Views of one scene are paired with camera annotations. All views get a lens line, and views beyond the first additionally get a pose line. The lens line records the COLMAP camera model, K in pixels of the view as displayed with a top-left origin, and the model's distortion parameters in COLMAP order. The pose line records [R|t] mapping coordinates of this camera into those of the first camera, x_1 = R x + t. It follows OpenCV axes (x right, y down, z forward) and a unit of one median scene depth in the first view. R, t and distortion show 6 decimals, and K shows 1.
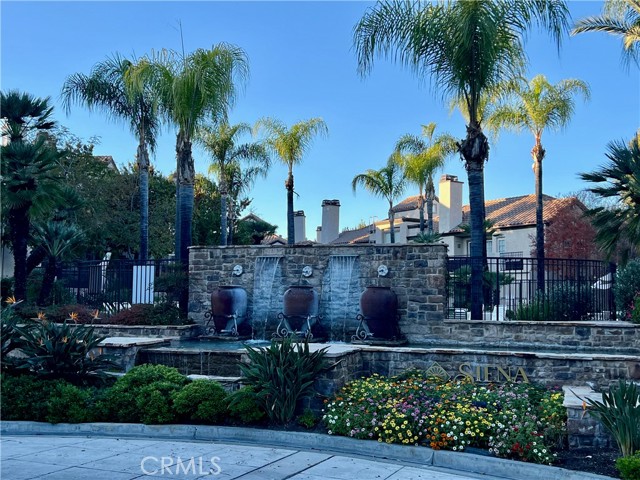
lens RADIAL K [[709.7, 0, 320.0], [0, 709.7, 240.0], [0, 0, 1]] dist [-0.013260, -0.014510]
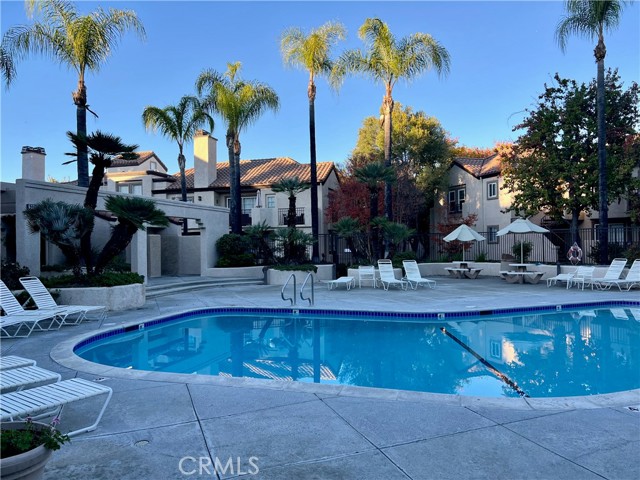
lens RADIAL K [[475.8, 0, 320.0], [0, 475.8, 240.0], [0, 0, 1]] dist [0.003449, 0.001807]
pose [[0.763714, -0.008751, 0.645495, -0.131580], [-0.035674, 0.997808, 0.055735, 0.020146], [-0.644568, -0.065593, 0.761728, 0.384677]]
